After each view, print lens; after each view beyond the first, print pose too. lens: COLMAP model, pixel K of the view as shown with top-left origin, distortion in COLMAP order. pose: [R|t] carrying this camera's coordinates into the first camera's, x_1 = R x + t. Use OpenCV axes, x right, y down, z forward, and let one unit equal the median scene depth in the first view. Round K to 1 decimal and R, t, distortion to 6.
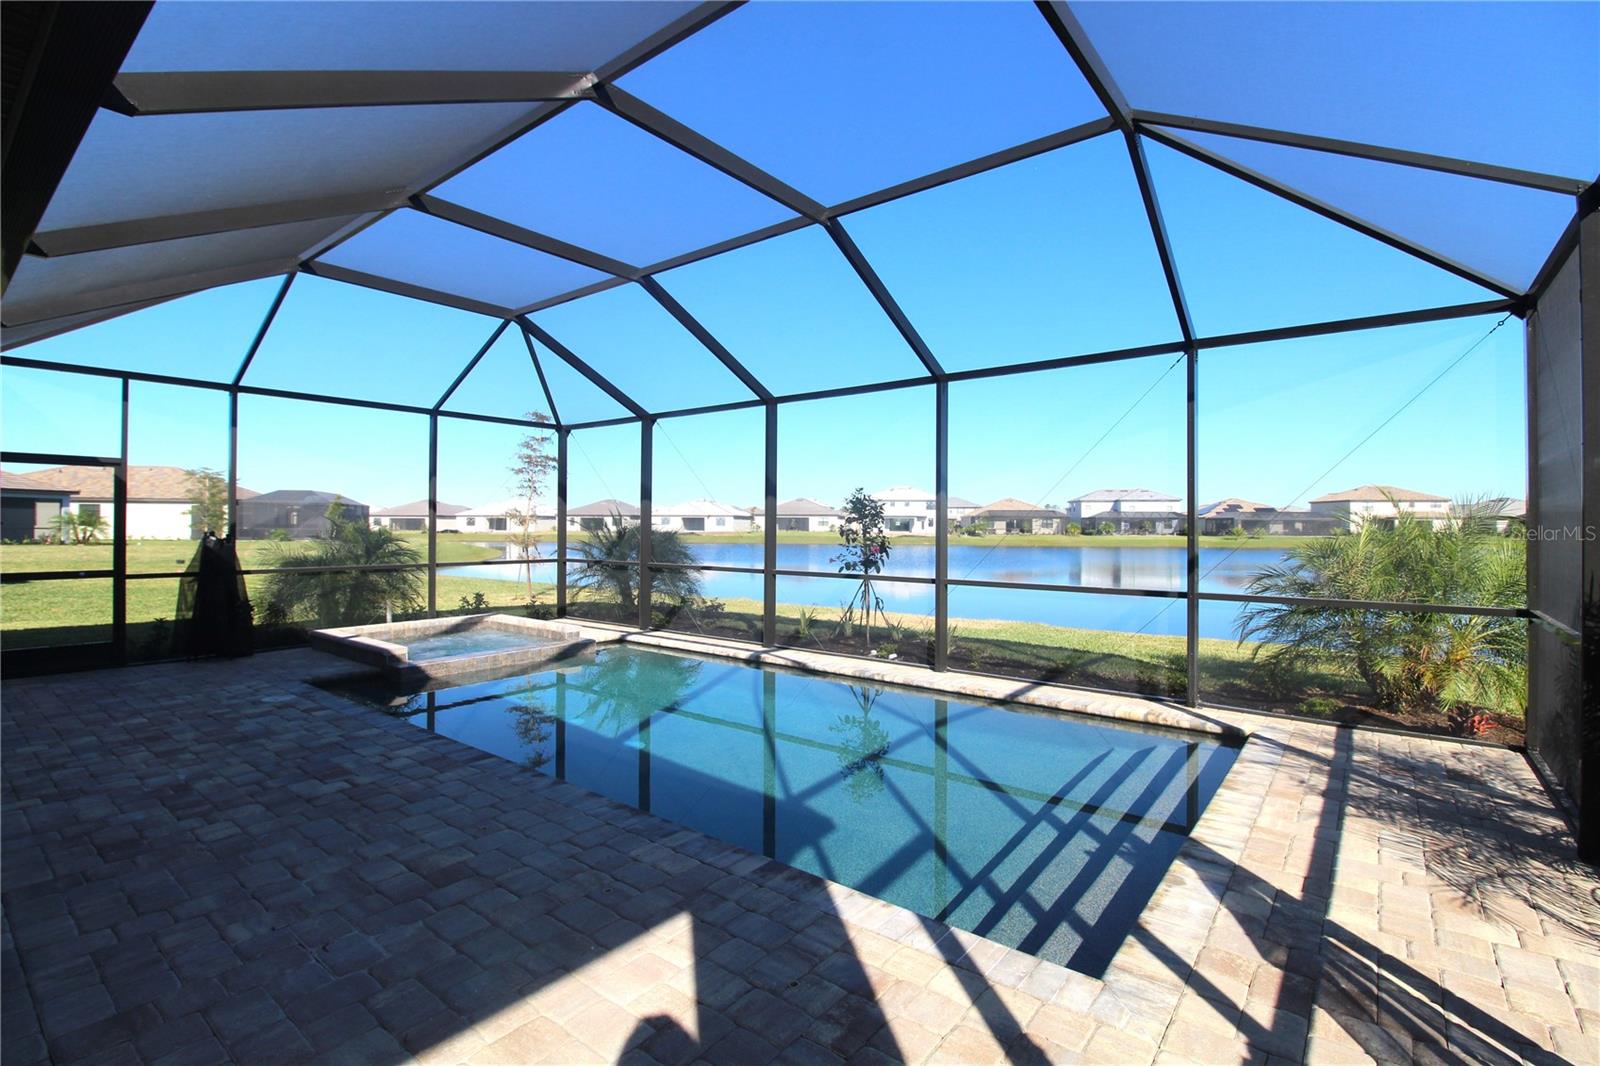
lens RADIAL K [[745.9, 0, 798.5], [0, 745.9, 524.5], [0, 0, 1]] dist [0.001044, -0.012769]
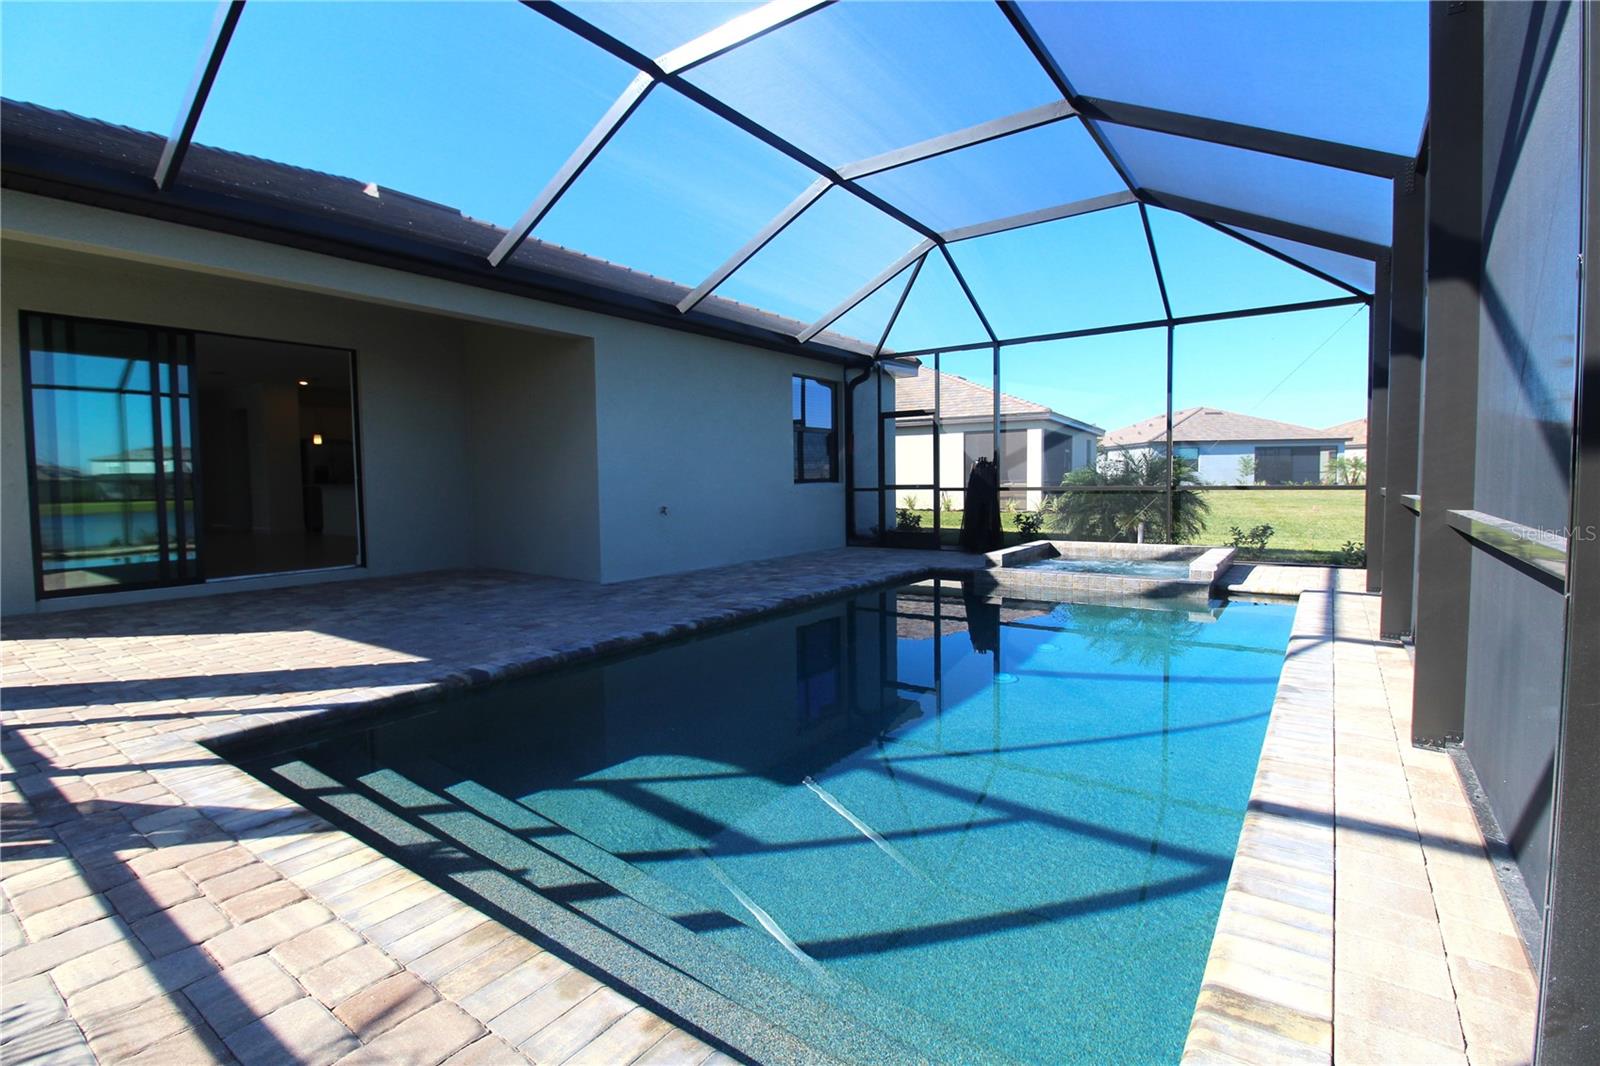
lens RADIAL K [[745.9, 0, 798.5], [0, 745.9, 524.5], [0, 0, 1]] dist [0.001044, -0.012769]
pose [[0.035858, 0.053610, -0.997918, 1.335231], [0.016309, 0.998396, 0.054222, 0.130958], [0.999224, -0.018220, 0.034926, 1.560516]]
